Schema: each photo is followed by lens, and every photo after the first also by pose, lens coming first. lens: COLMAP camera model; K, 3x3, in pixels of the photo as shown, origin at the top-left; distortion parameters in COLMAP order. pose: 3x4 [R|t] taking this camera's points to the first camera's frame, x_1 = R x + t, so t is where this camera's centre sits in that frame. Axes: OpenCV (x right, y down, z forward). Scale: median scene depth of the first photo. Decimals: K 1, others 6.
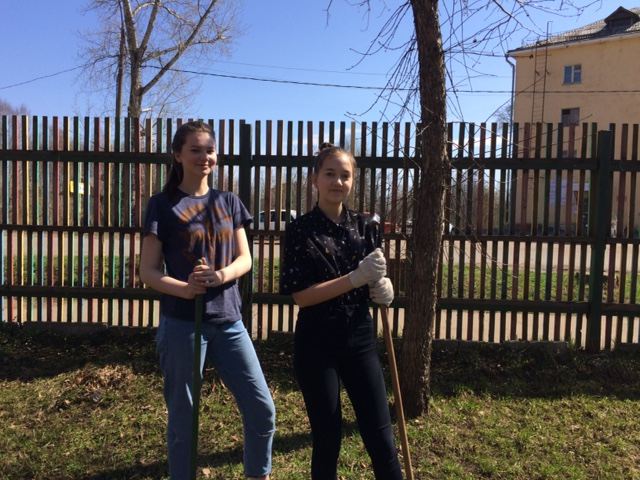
lens RADIAL K [[554.2, 0, 322.8], [0, 554.2, 238.8], [0, 0, 1]] dist [0.071339, -0.083453]
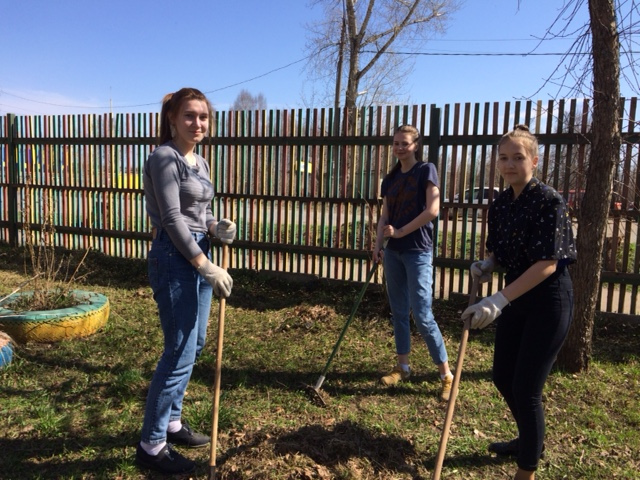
lens RADIAL K [[554.2, 0, 319.4], [0, 554.2, 239.6], [0, 0, 1]] dist [0.071339, -0.083453]
pose [[0.928607, 0.043399, -0.368518, 0.069984], [-0.028526, 0.998547, 0.045714, 0.015585], [0.369967, -0.031938, 0.928496, -0.146488]]
